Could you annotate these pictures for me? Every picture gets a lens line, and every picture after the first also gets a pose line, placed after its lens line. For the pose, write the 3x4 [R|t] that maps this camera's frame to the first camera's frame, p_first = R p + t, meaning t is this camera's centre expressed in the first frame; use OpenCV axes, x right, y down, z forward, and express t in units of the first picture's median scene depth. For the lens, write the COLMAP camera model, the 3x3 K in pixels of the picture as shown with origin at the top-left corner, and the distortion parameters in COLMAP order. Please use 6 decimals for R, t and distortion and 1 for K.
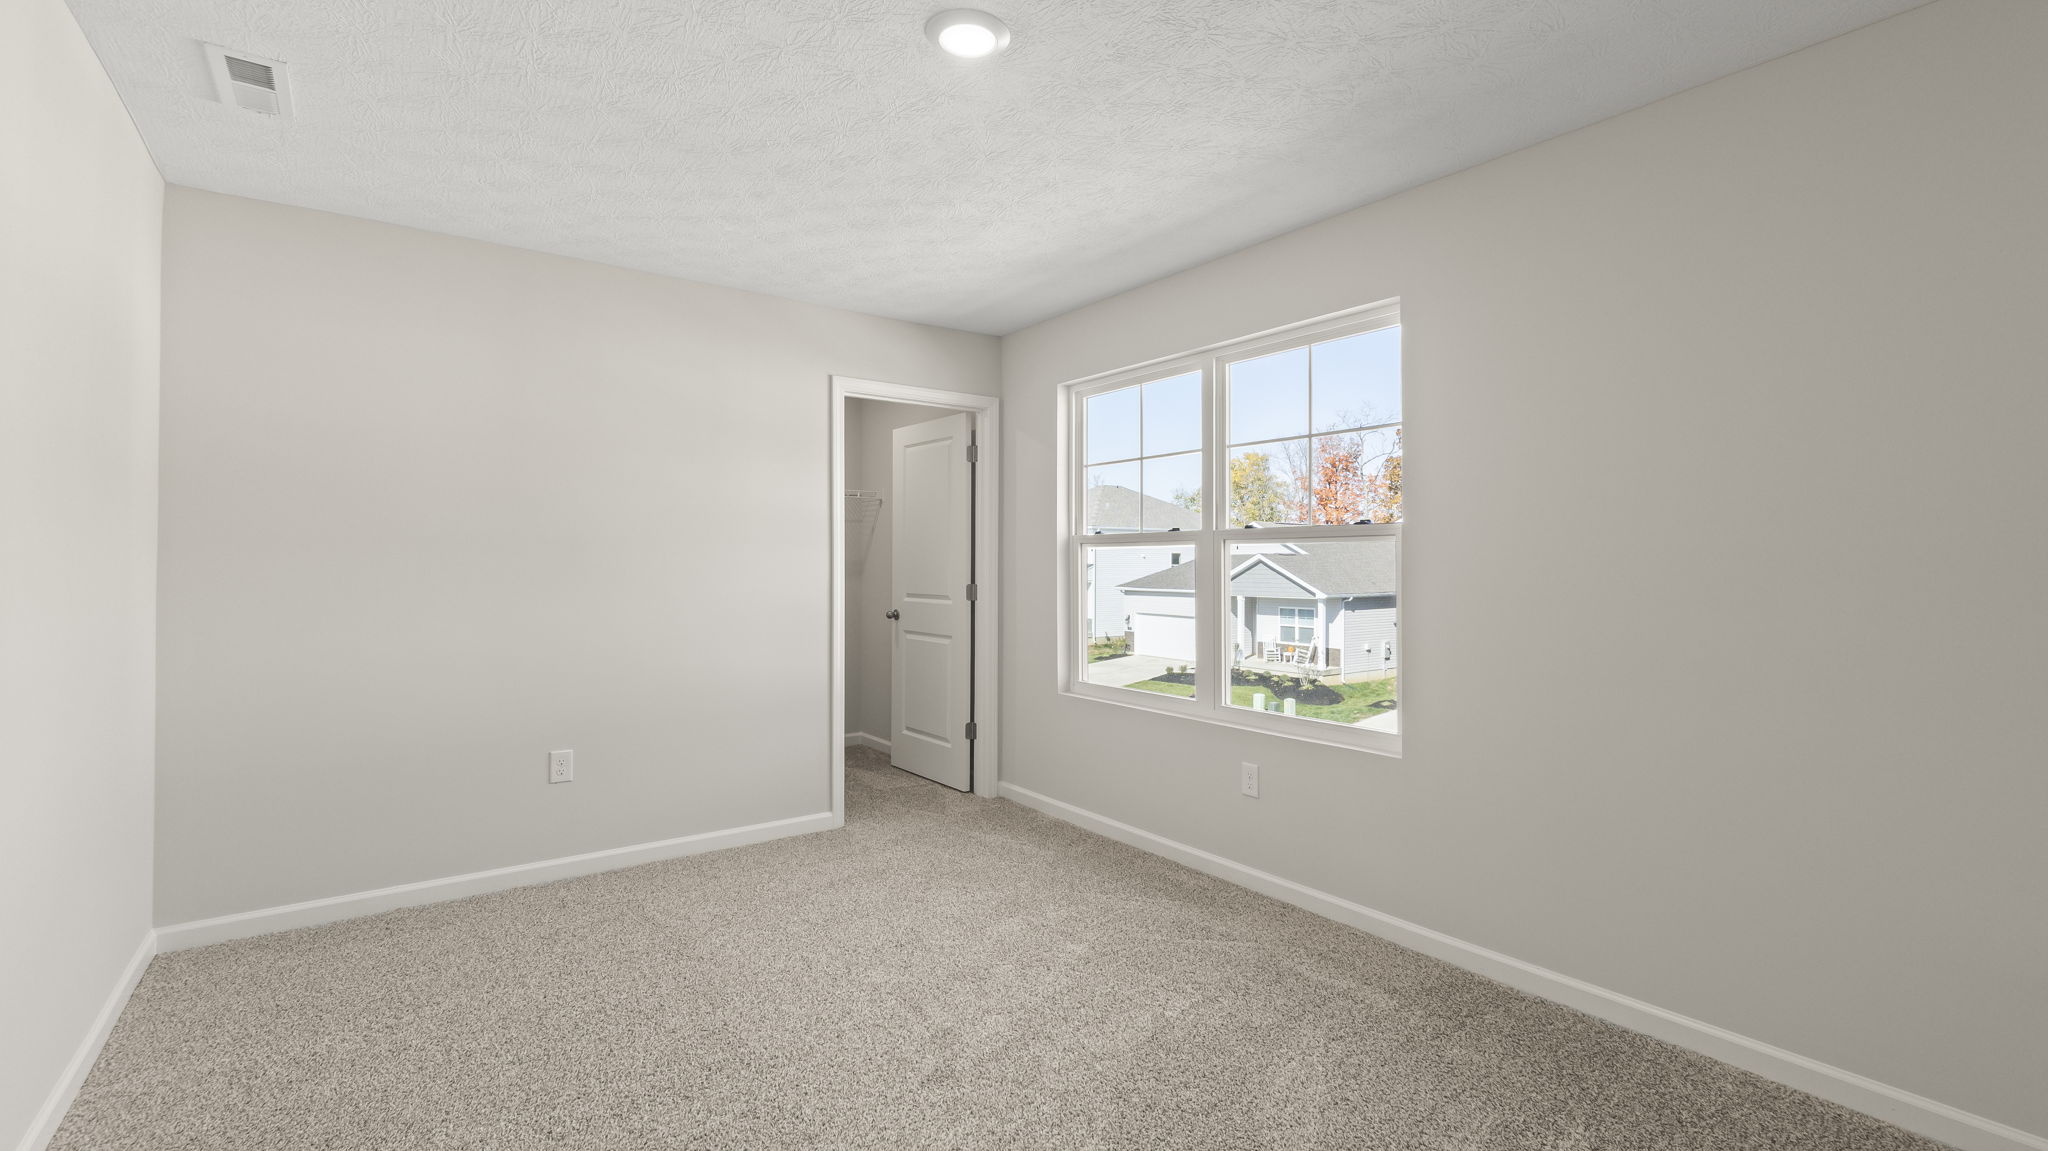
lens RADIAL K [[900.0, 0, 1042.9], [0, 900.0, 569.1], [0, 0, 1]] dist [-0.005759, -0.000056]
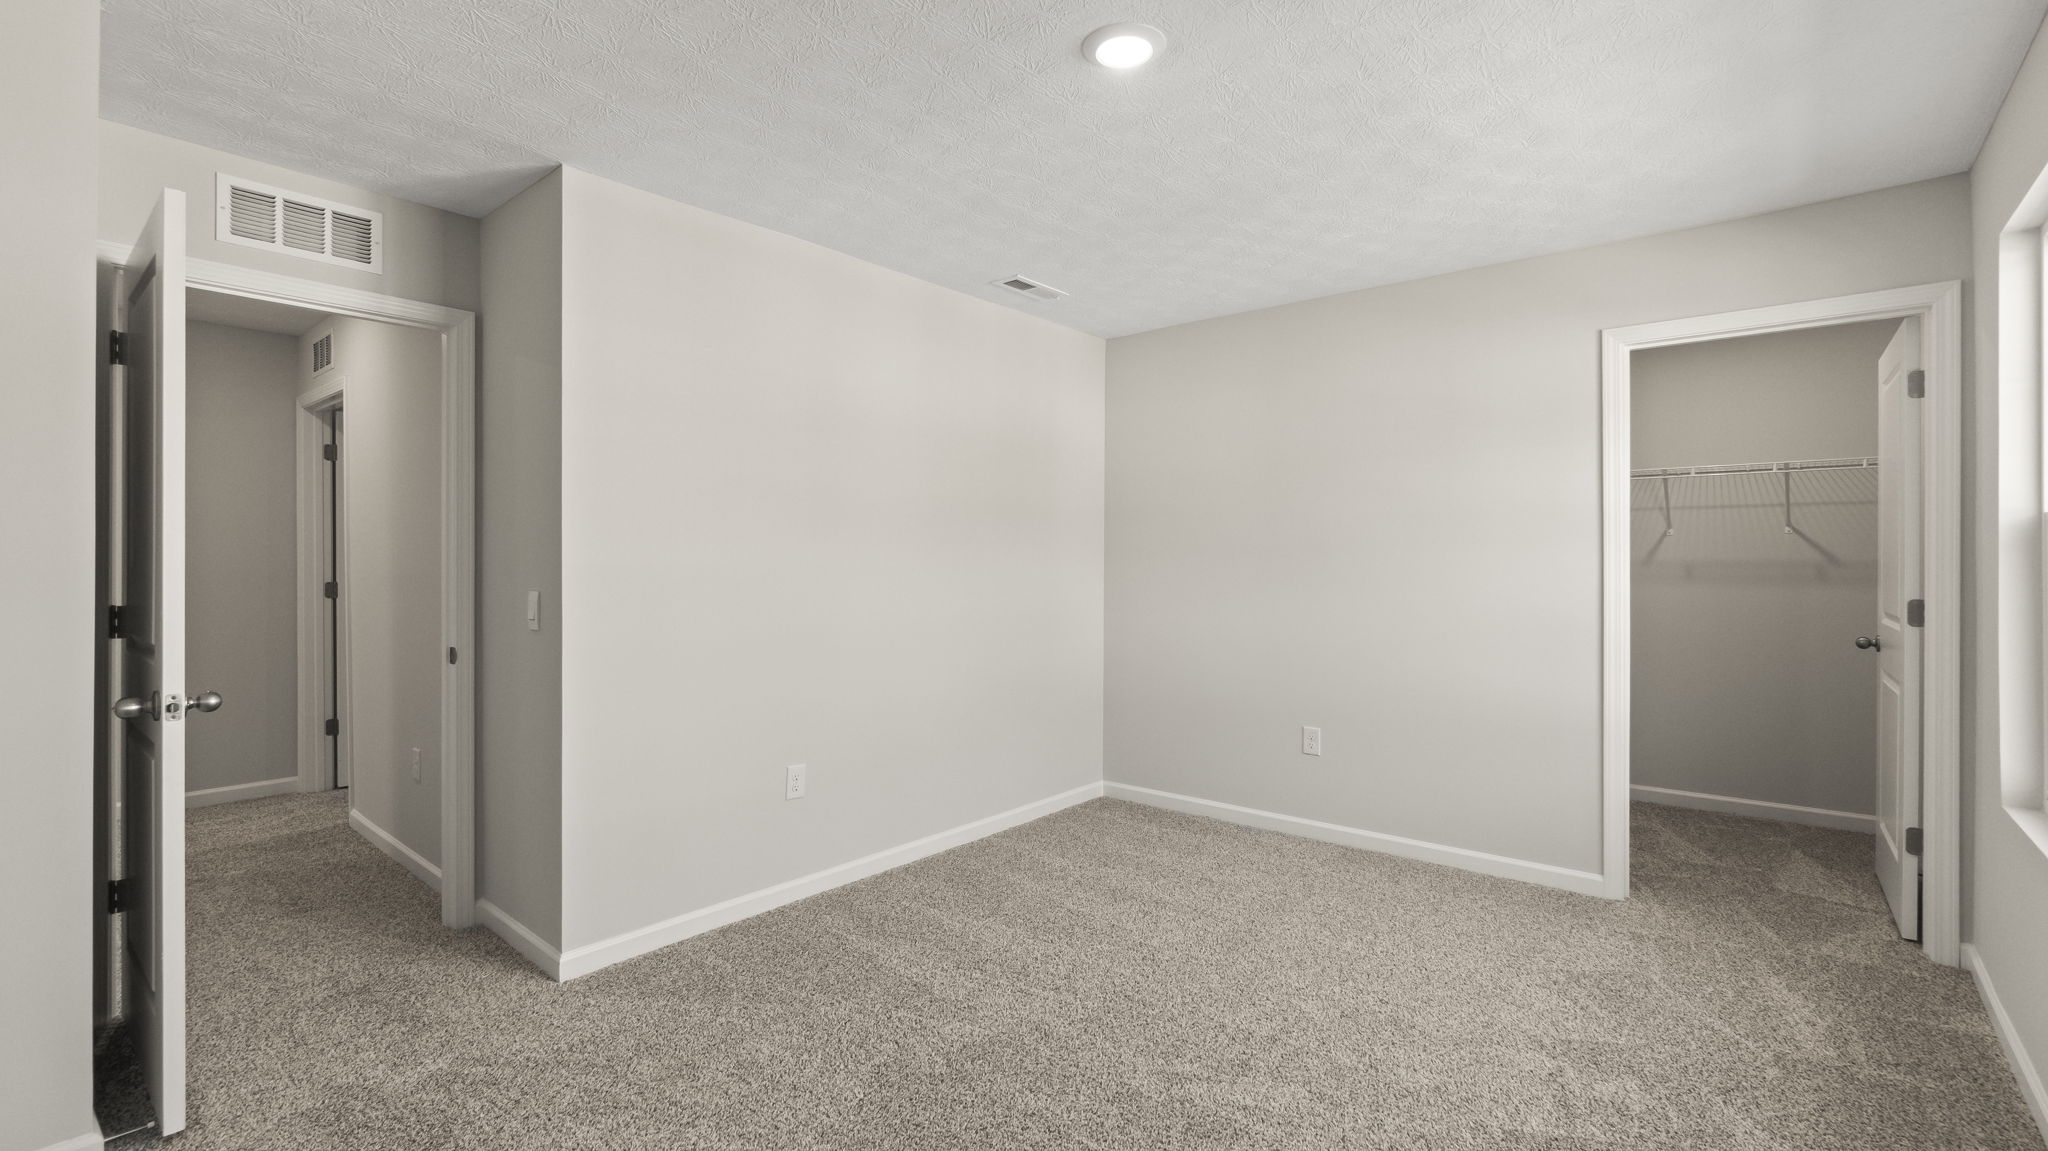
lens RADIAL K [[900.0, 0, 1027.9], [0, 900.0, 562.4], [0, 0, 1]] dist [-0.005759, -0.000056]
pose [[0.223043, -0.003805, -0.974801, 0.430295], [-0.006834, 0.999962, -0.005467, -0.000579], [0.974785, 0.007881, 0.223009, 0.324219]]
